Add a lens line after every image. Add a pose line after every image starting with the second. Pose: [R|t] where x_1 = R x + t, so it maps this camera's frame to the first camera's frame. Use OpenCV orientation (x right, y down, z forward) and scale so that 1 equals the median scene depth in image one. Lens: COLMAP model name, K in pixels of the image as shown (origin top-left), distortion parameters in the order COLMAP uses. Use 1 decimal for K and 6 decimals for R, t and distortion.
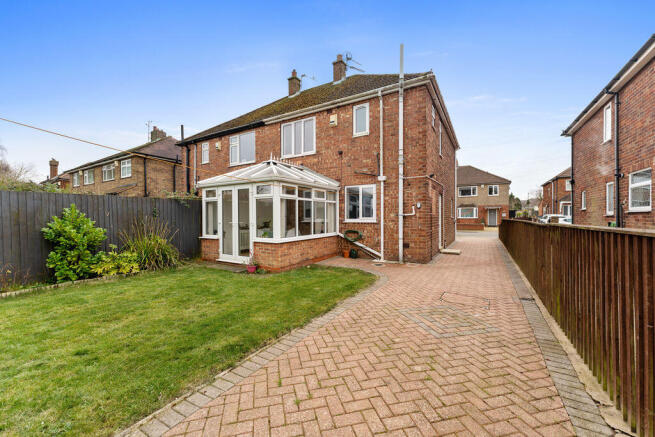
lens RADIAL K [[261.5, 0, 326.9], [0, 261.5, 216.1], [0, 0, 1]] dist [0.002658, -0.000030]
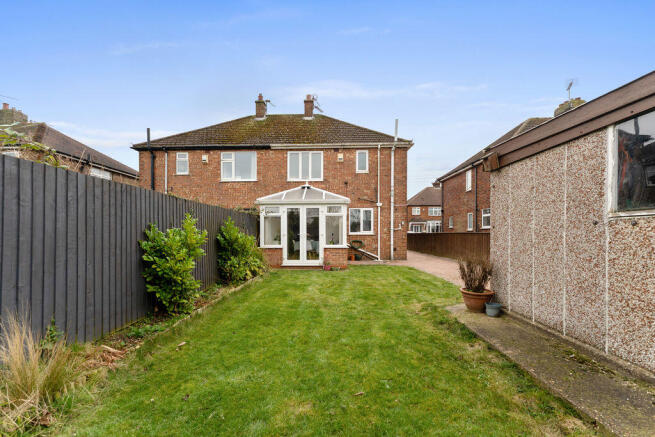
lens RADIAL K [[261.5, 0, 331.3], [0, 261.5, 237.5], [0, 0, 1]] dist [0.002658, -0.000030]
pose [[0.873497, -0.006862, 0.486781, -0.714475], [-0.000591, 0.999885, 0.015156, 0.018454], [-0.486829, -0.013527, 0.873392, -0.148159]]
